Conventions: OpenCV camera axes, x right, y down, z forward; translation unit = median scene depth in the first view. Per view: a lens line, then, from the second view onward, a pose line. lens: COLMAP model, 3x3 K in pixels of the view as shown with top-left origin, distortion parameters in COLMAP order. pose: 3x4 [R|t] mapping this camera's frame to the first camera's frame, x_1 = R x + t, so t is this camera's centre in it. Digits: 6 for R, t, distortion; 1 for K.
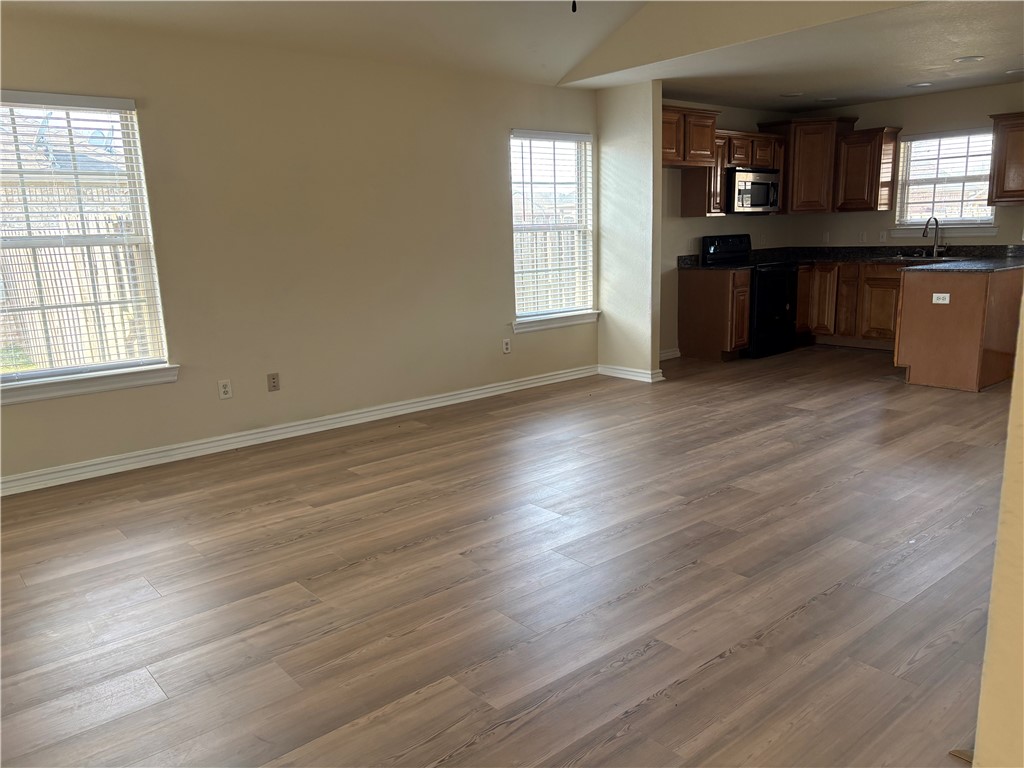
lens RADIAL K [[776.1, 0, 513.8], [0, 776.1, 384.1], [0, 0, 1]] dist [0.028708, -0.021697]
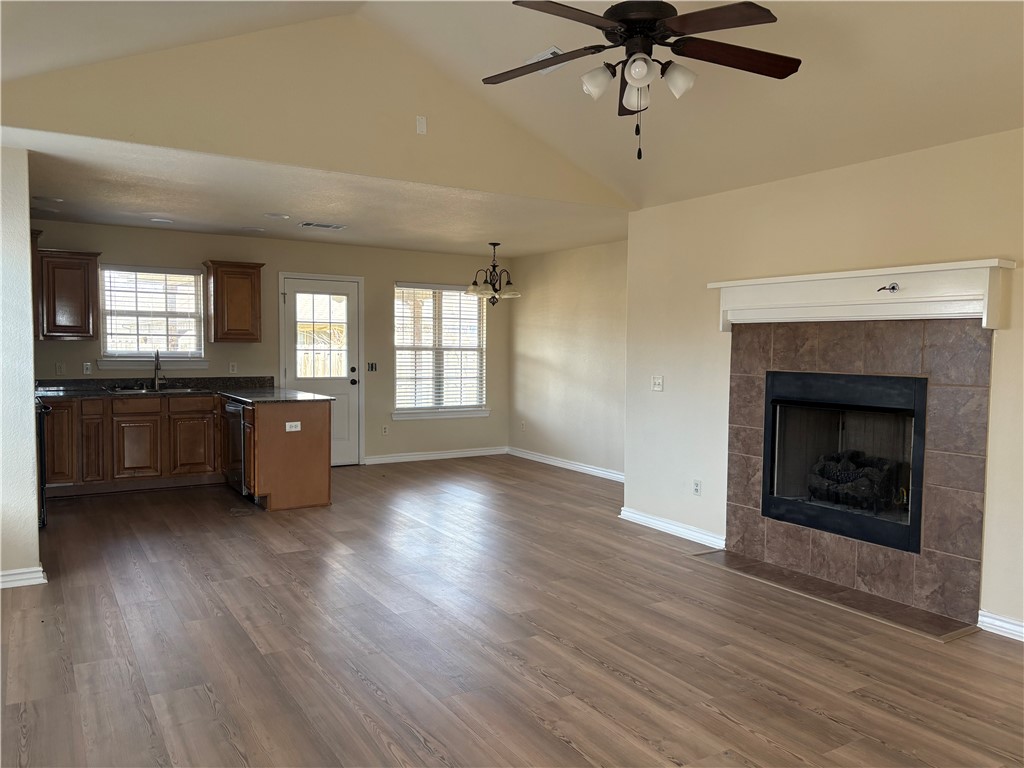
lens RADIAL K [[776.1, 0, 516.8], [0, 776.1, 388.0], [0, 0, 1]] dist [0.028708, -0.021697]
pose [[0.141457, -0.024162, 0.989650, -0.378418], [0.177324, 0.984152, -0.001318, -0.083431], [-0.973933, 0.175675, 0.143499, 0.421034]]
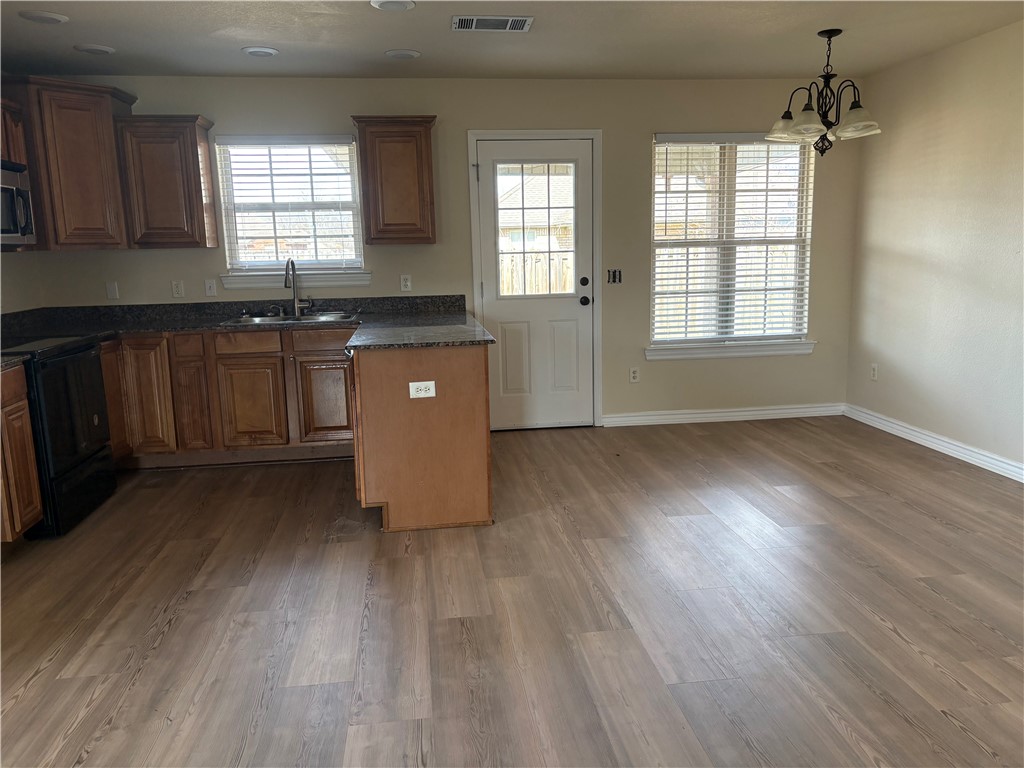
lens RADIAL K [[776.1, 0, 512.2], [0, 776.1, 394.2], [0, 0, 1]] dist [0.028708, -0.021697]
pose [[0.540236, -0.138497, 0.830039, 0.061121], [0.172255, 0.983678, 0.052019, -0.099136], [-0.823695, 0.114875, 0.555275, 0.476250]]
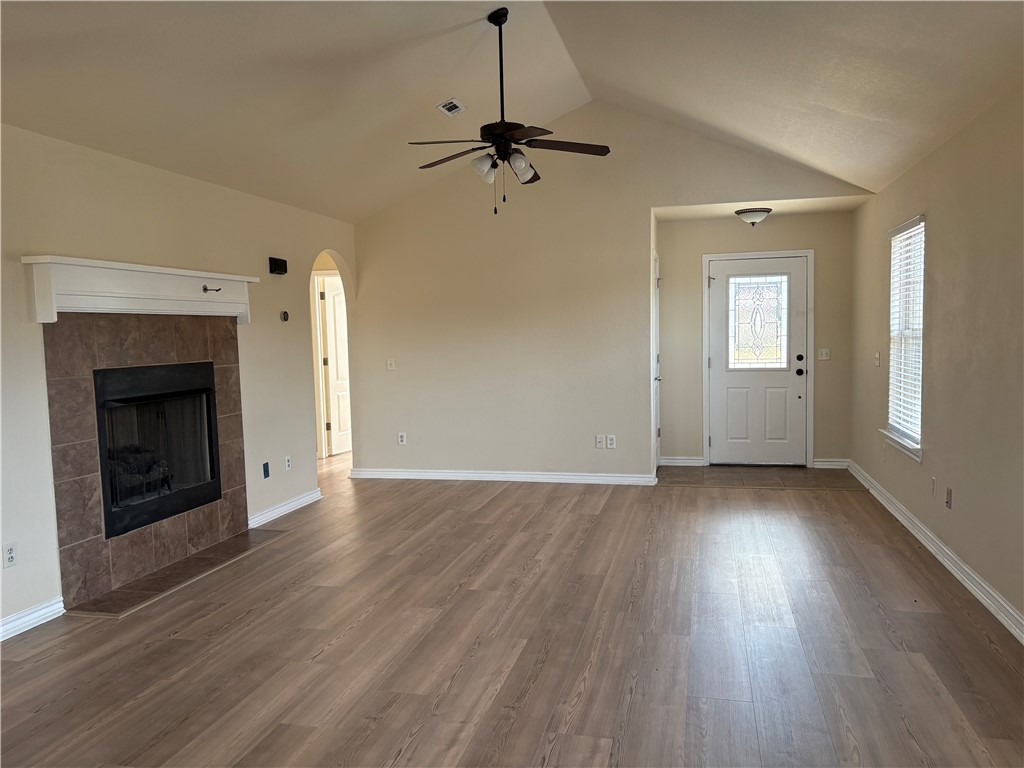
lens RADIAL K [[776.1, 0, 517.4], [0, 776.1, 389.6], [0, 0, 1]] dist [0.028708, -0.021697]
pose [[-0.804373, 0.094680, -0.586532, 0.400156], [-0.066980, 0.966476, 0.247868, -0.208109], [0.590337, 0.238664, -0.771066, 0.928048]]
